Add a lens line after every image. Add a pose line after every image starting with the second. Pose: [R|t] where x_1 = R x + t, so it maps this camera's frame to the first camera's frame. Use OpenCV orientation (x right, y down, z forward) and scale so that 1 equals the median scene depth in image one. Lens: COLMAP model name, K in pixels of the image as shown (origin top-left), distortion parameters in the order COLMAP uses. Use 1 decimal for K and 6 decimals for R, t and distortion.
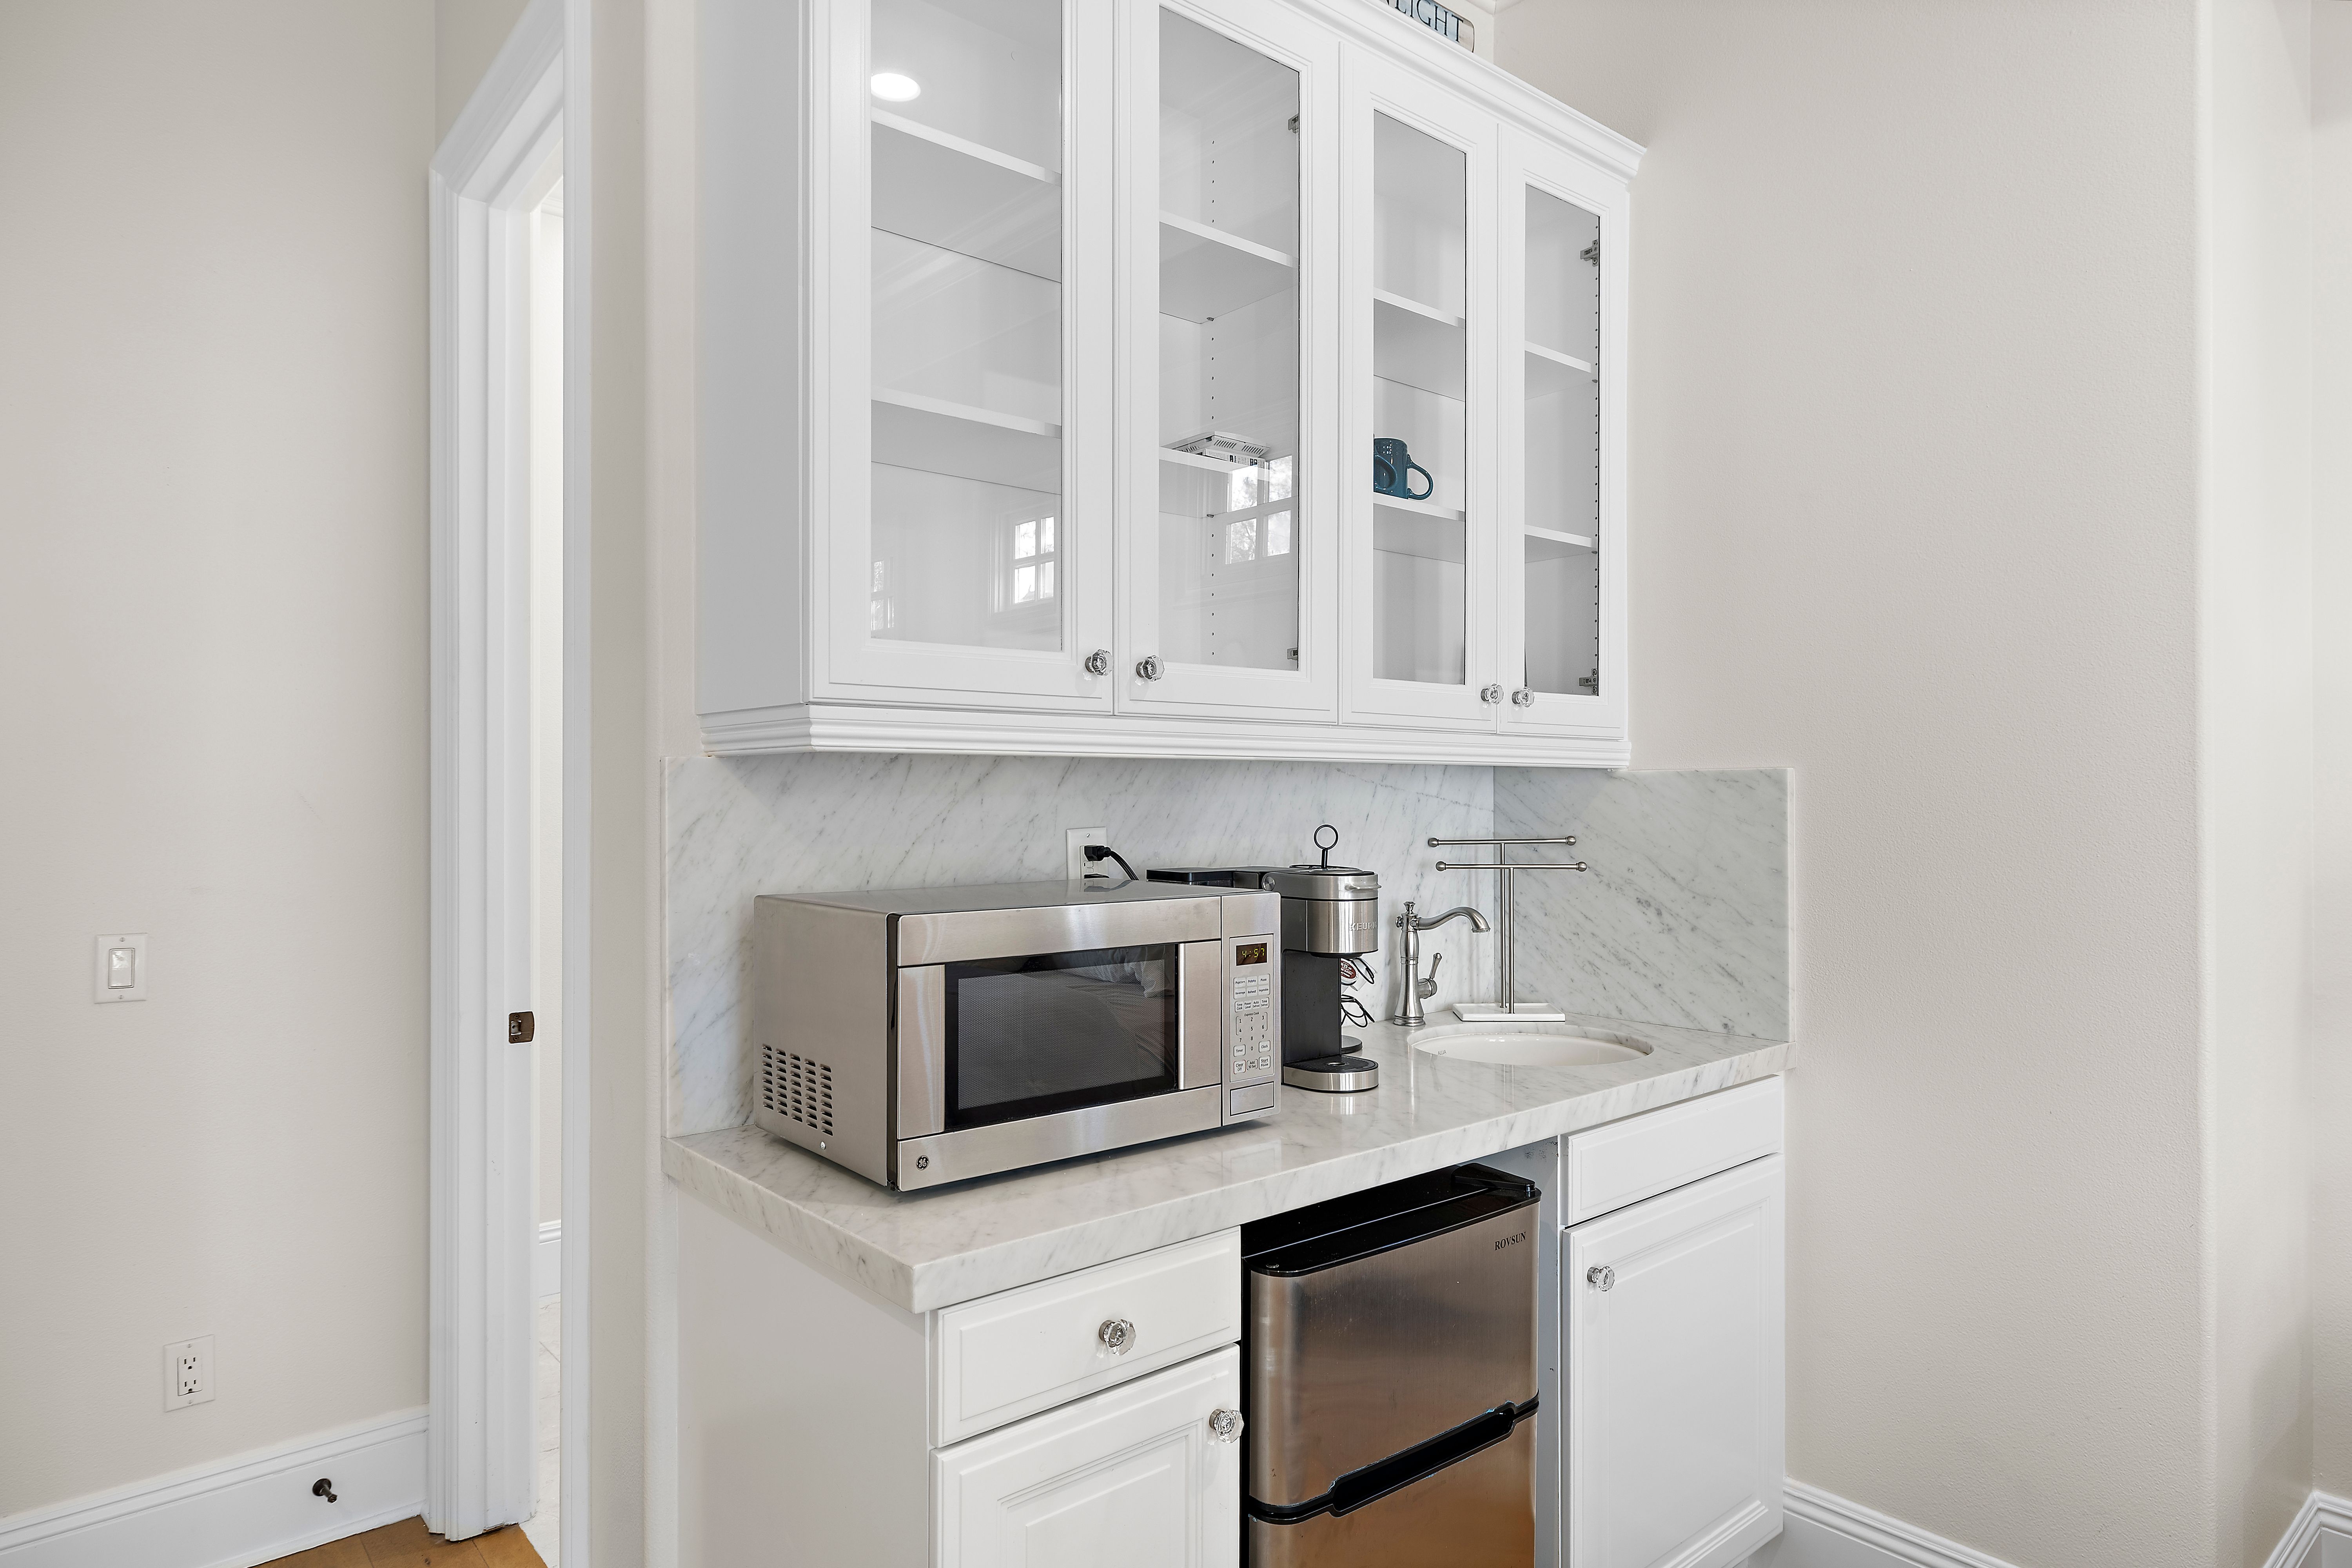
lens RADIAL K [[1366.1, 0, 1177.4], [0, 1366.1, 788.7], [0, 0, 1]] dist [-0.005403, -0.000232]
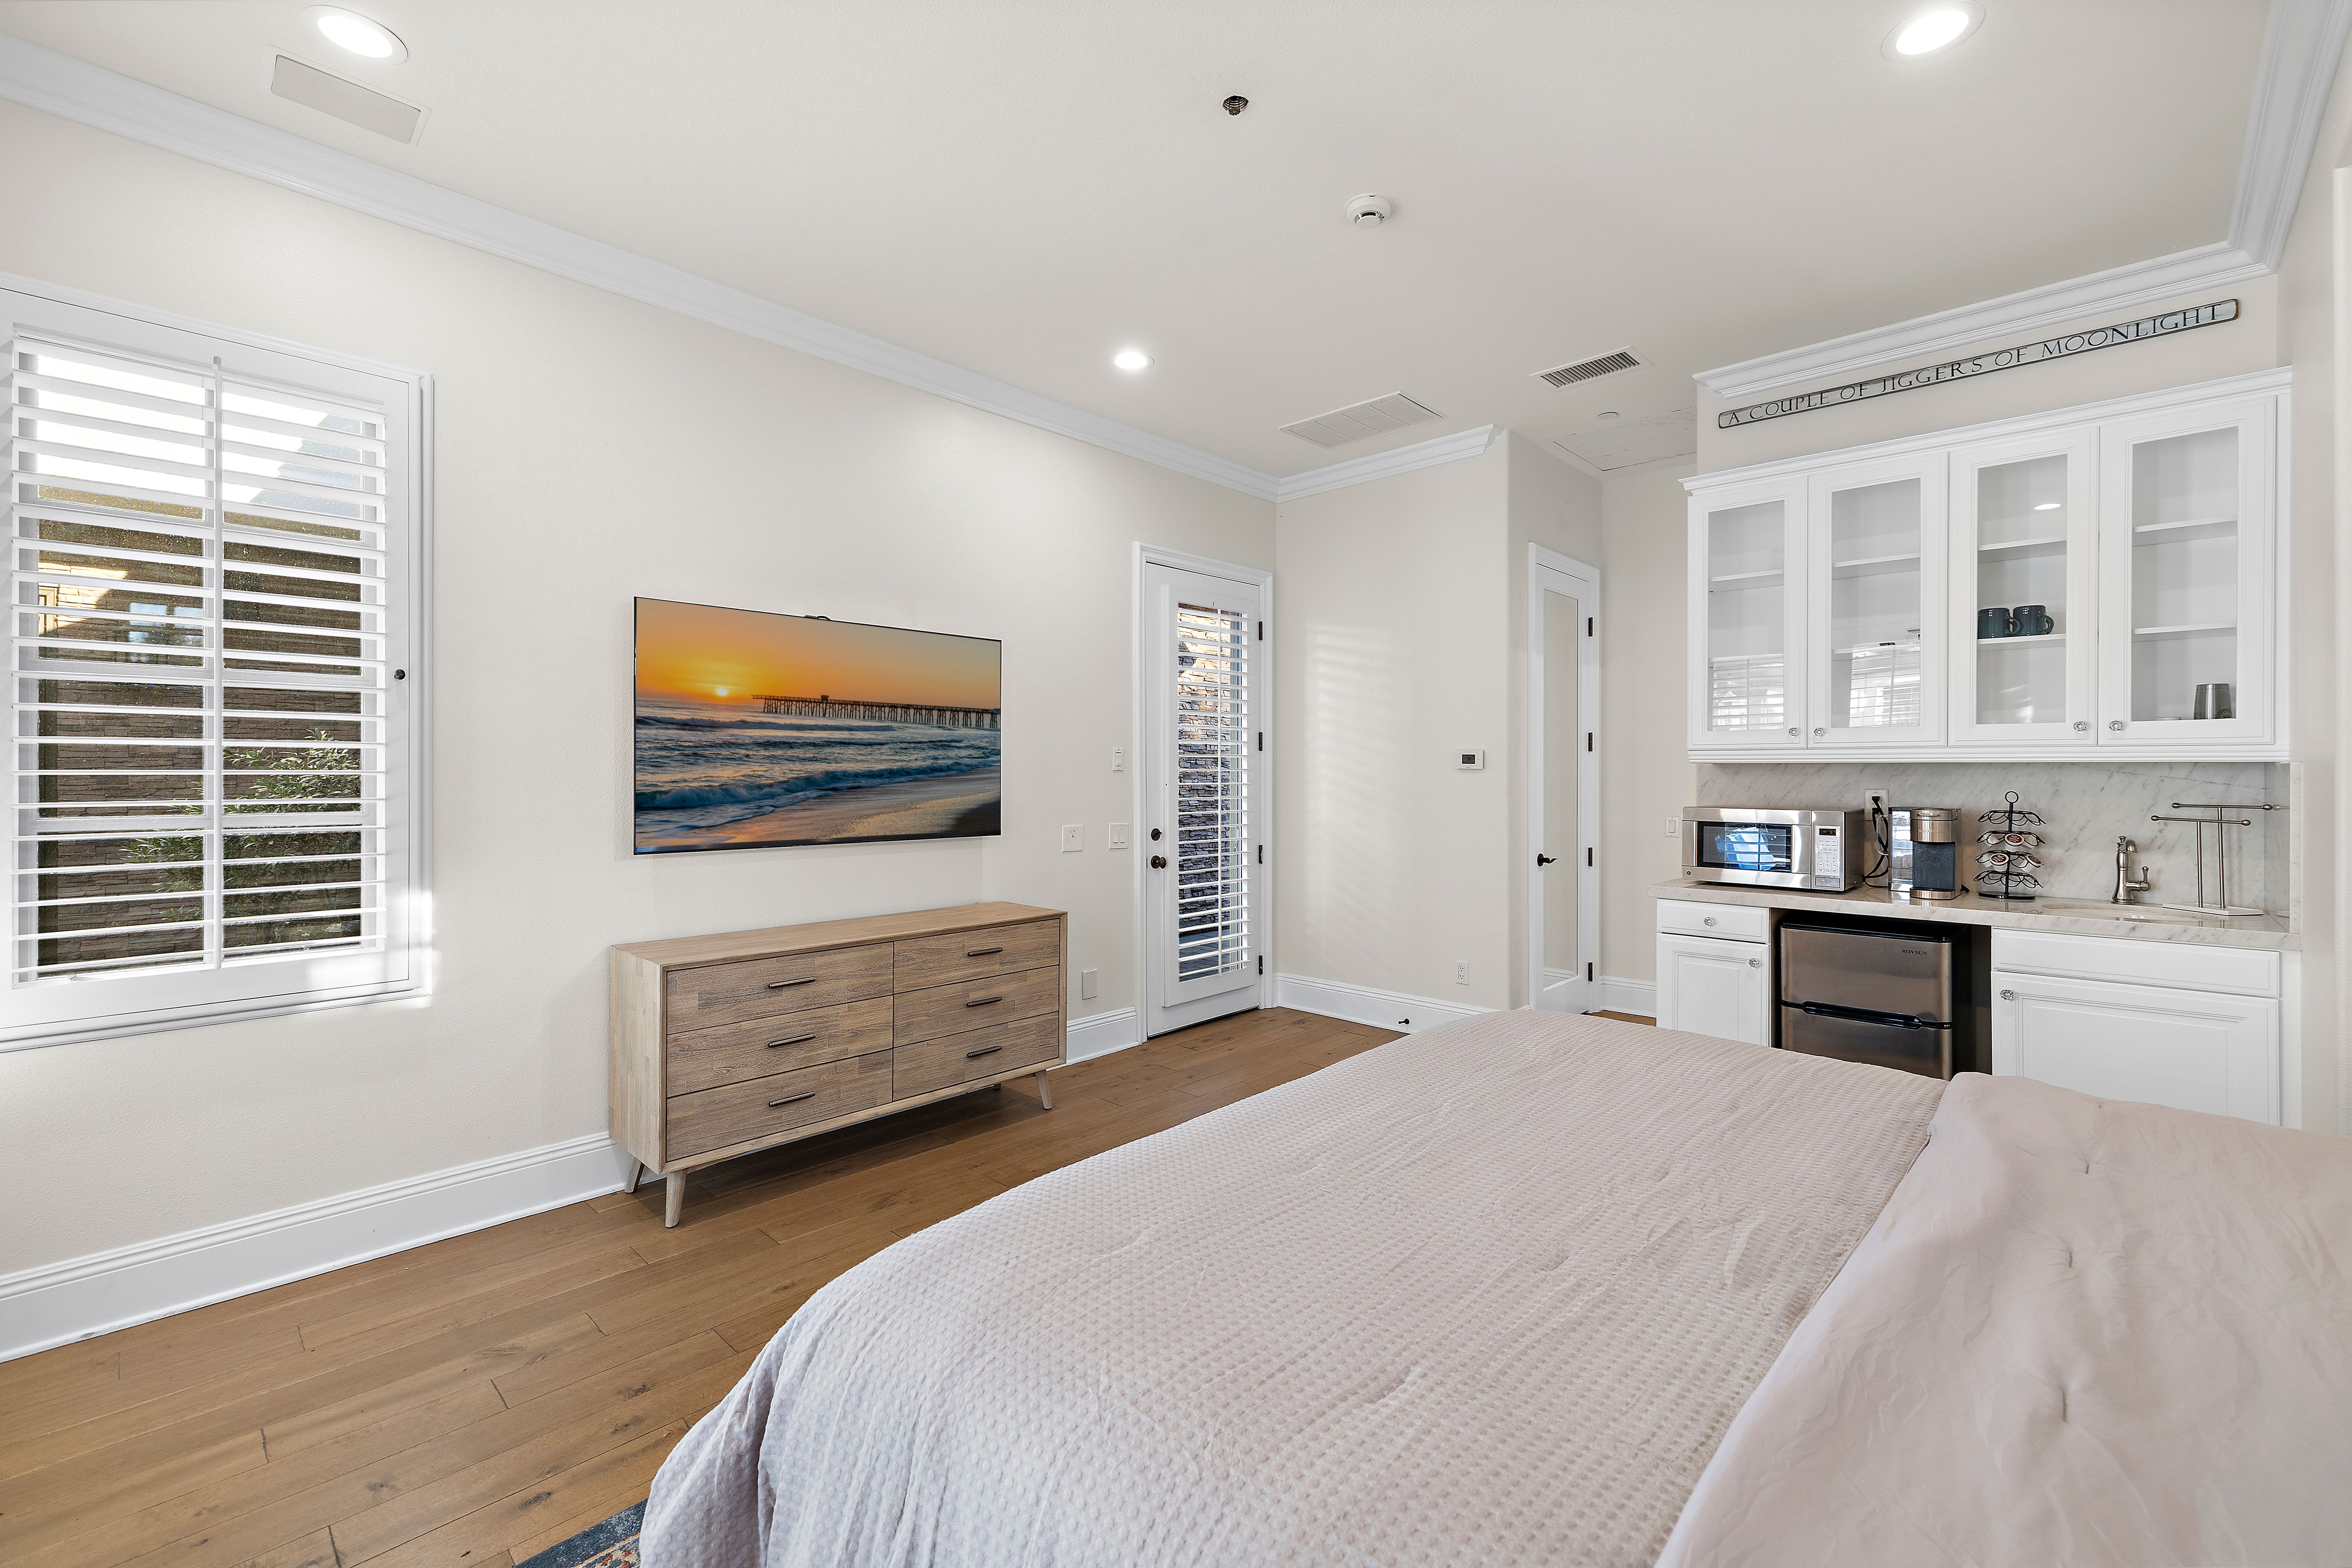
lens RADIAL K [[1003.0, 0, 1178.1], [0, 1003.0, 772.1], [0, 0, 1]] dist [0.005120, -0.001164]
pose [[0.103944, 0.005769, -0.994566, 1.784555], [0.003612, 0.999974, 0.006178, -0.020259], [0.994577, -0.004234, 0.103921, -0.507844]]
